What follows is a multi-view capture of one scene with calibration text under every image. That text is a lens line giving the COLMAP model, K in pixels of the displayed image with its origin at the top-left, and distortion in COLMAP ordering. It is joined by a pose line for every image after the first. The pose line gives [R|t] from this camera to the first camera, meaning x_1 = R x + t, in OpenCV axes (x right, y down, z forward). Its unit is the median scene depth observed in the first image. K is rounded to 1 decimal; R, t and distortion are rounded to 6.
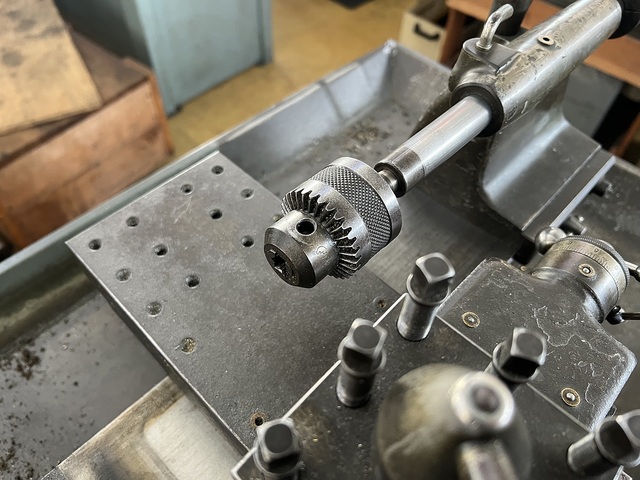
lens RADIAL K [[491.6, 0, 328.2], [0, 491.6, 237.0], [0, 0, 1]] dist [0.048229, -0.080947]
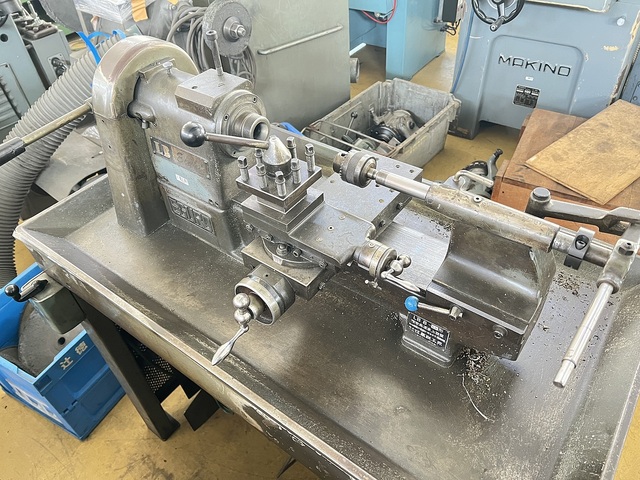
lens RADIAL K [[487.7, 0, 325.0], [0, 487.7, 238.6], [0, 0, 1]] dist [0.046840, -0.062163]
pose [[0.121046, 0.635993, -0.762142, 1.338683], [-0.747291, 0.563757, 0.351757, -0.364447], [0.653378, 0.526964, 0.543512, -0.287731]]
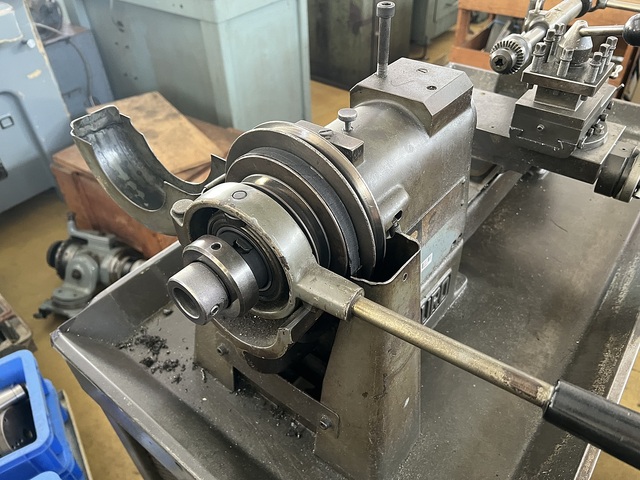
lens RADIAL K [[494.4, 0, 323.0], [0, 494.4, 237.6], [0, 0, 1]] dist [0.009261, -0.006314]
pose [[0.992728, -0.117042, 0.028162, -0.693449], [0.120345, 0.970730, -0.207849, 0.802455], [-0.003011, 0.209726, 0.977755, -0.905414]]
